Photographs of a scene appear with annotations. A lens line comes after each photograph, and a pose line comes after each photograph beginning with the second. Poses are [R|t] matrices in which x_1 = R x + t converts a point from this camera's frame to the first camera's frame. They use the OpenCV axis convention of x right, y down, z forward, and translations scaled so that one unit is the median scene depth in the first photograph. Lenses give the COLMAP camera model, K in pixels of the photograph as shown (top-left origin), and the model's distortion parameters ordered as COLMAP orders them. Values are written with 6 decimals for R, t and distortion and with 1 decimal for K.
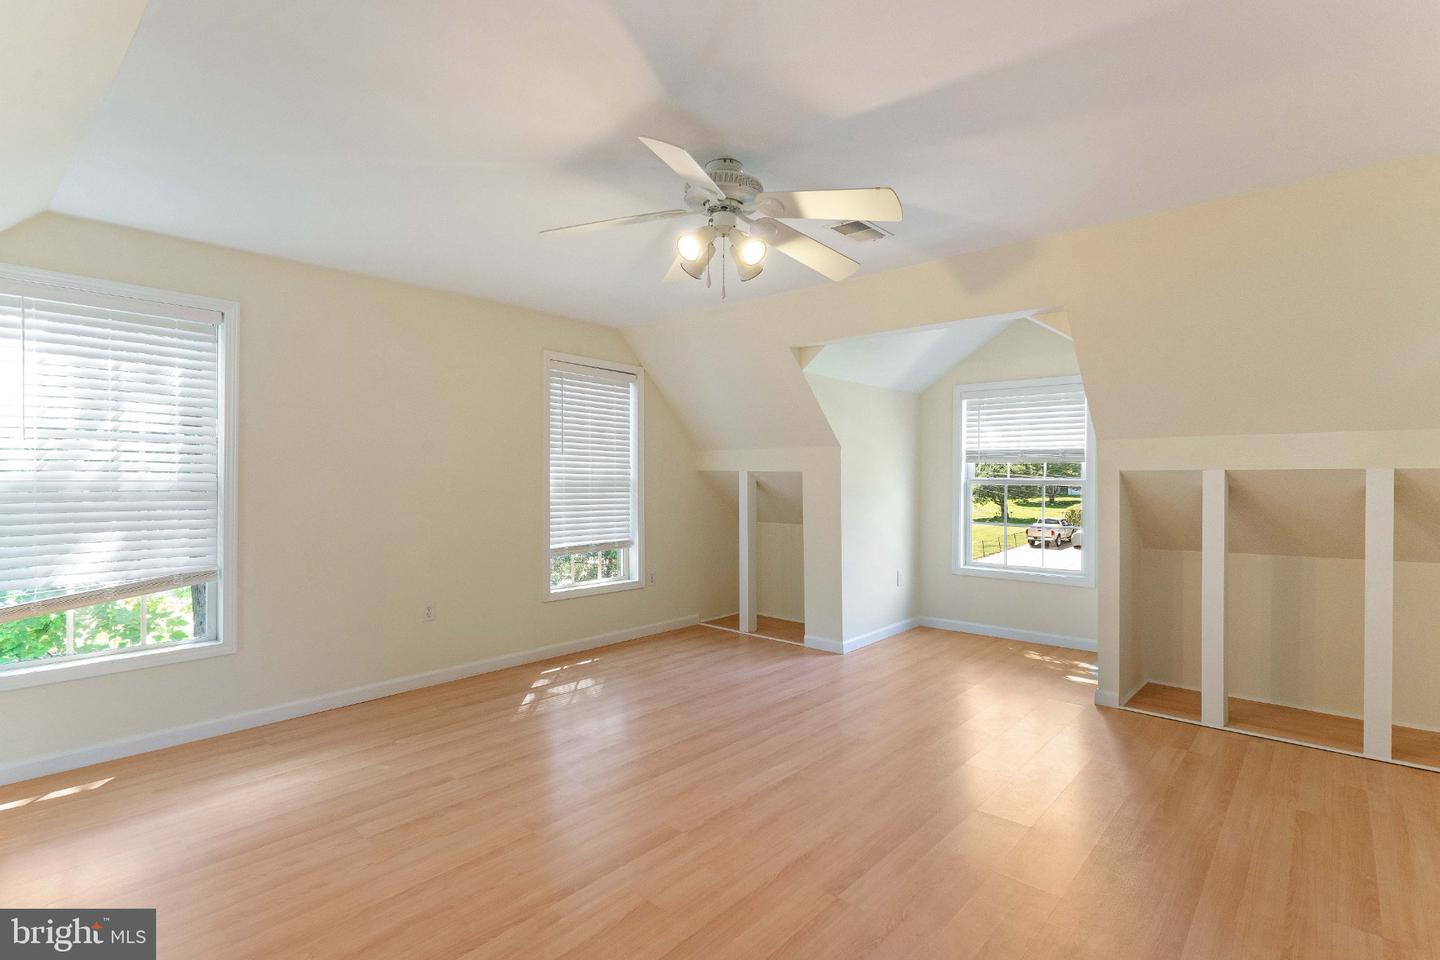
lens RADIAL K [[696.4, 0, 729.1], [0, 696.4, 486.1], [0, 0, 1]] dist [0.002312, 0.001686]
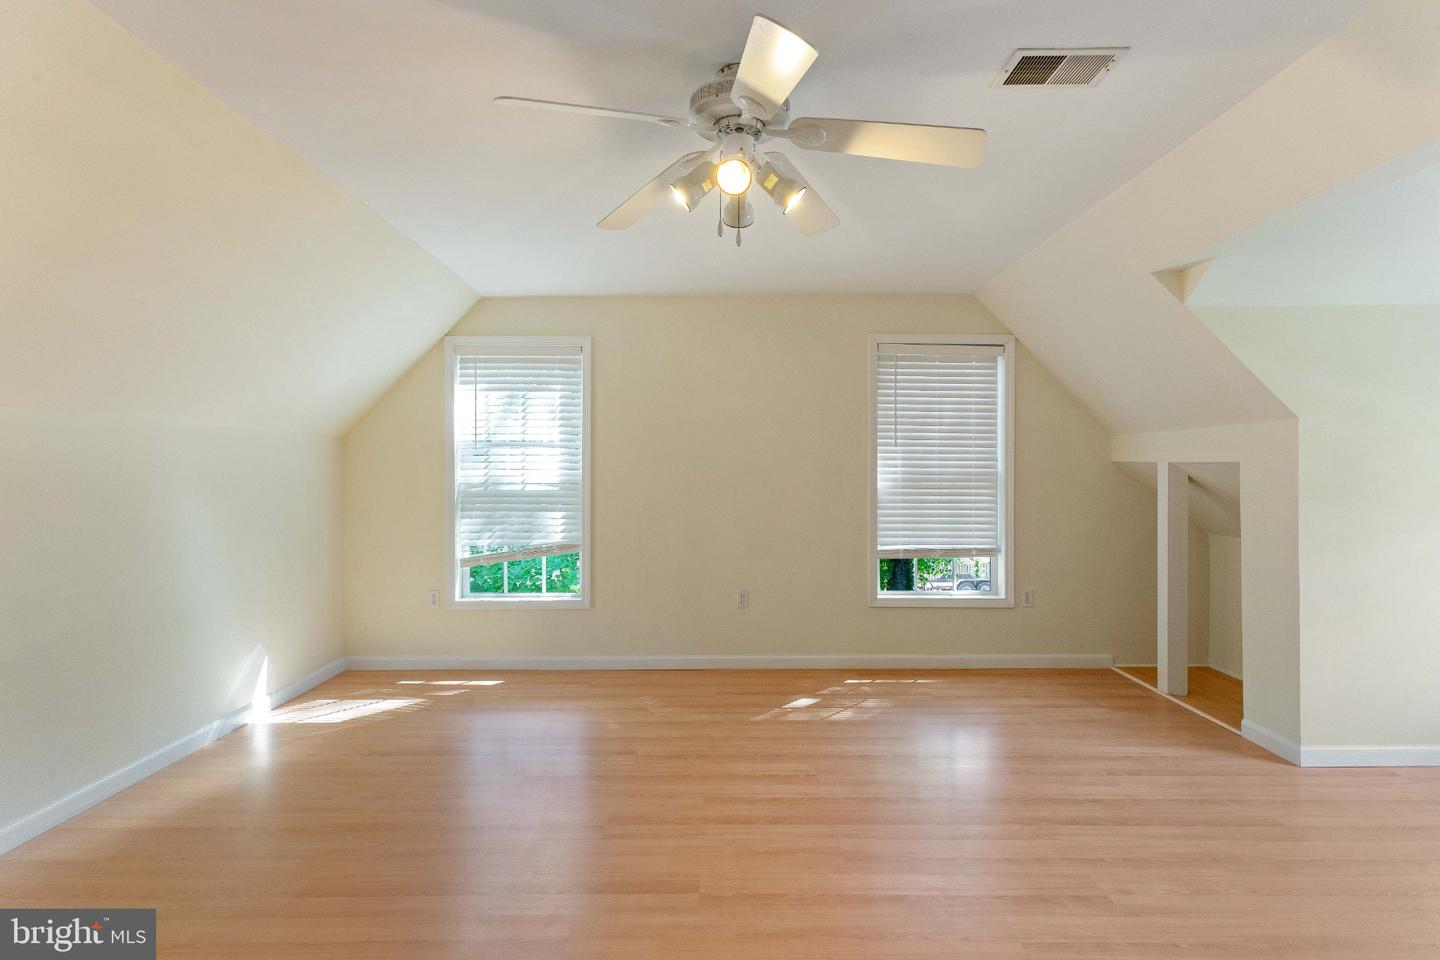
lens RADIAL K [[696.4, 0, 725.1], [0, 696.4, 475.4], [0, 0, 1]] dist [0.002312, 0.001686]
pose [[0.652297, -0.003376, -0.757956, 0.302582], [-0.006837, 0.999923, -0.010337, 0.002992], [0.757933, 0.011925, 0.652224, 0.243636]]
